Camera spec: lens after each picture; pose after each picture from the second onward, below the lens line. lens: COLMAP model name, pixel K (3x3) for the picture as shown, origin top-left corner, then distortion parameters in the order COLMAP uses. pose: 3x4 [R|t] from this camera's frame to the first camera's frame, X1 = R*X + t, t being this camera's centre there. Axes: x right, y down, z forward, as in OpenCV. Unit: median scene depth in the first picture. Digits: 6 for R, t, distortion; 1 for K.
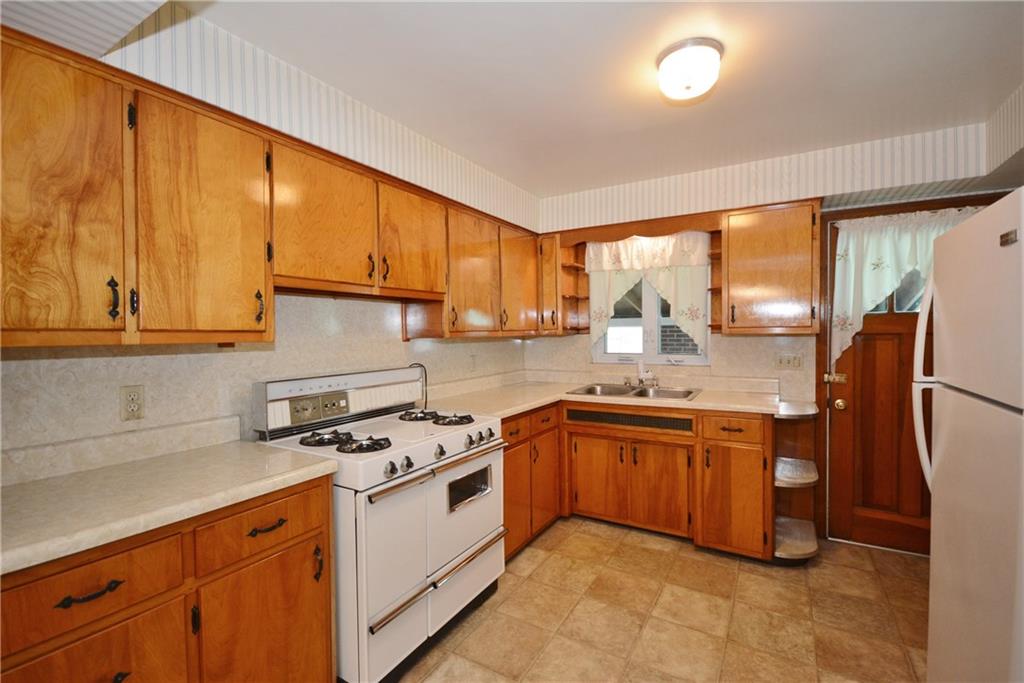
lens RADIAL K [[447.3, 0, 514.0], [0, 447.3, 340.2], [0, 0, 1]] dist [-0.006933, -0.001675]
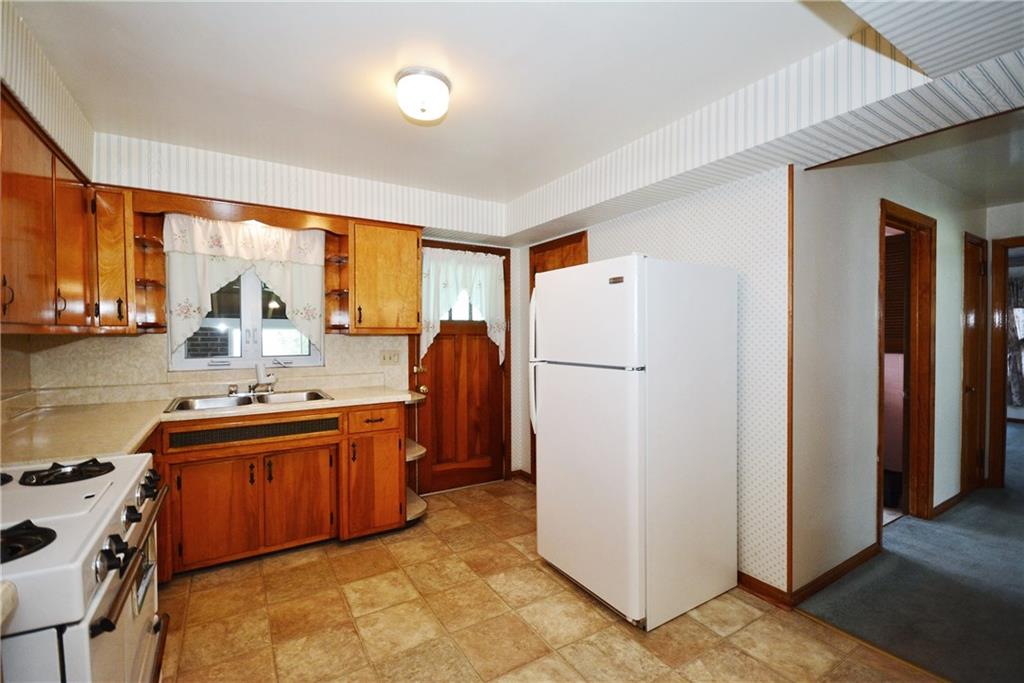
lens RADIAL K [[447.3, 0, 513.4], [0, 447.3, 340.0], [0, 0, 1]] dist [-0.006933, -0.001675]
pose [[0.457464, -0.000724, 0.889228, -0.311731], [0.015062, 0.999863, -0.006935, 0.014689], [-0.889101, 0.016567, 0.457412, 0.179790]]
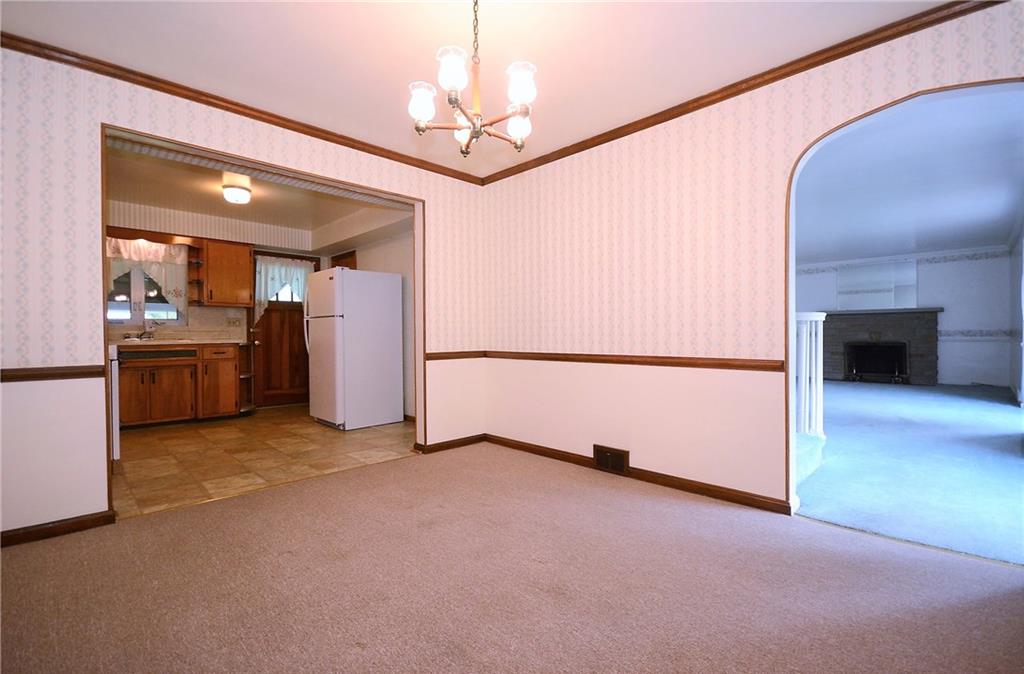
lens RADIAL K [[447.3, 0, 513.4], [0, 447.3, 334.2], [0, 0, 1]] dist [-0.006933, -0.001675]
pose [[0.241655, 0.006365, 0.970341, -1.038453], [0.020253, 0.999728, -0.011601, 0.156763], [-0.970151, 0.022456, 0.241460, -0.689499]]
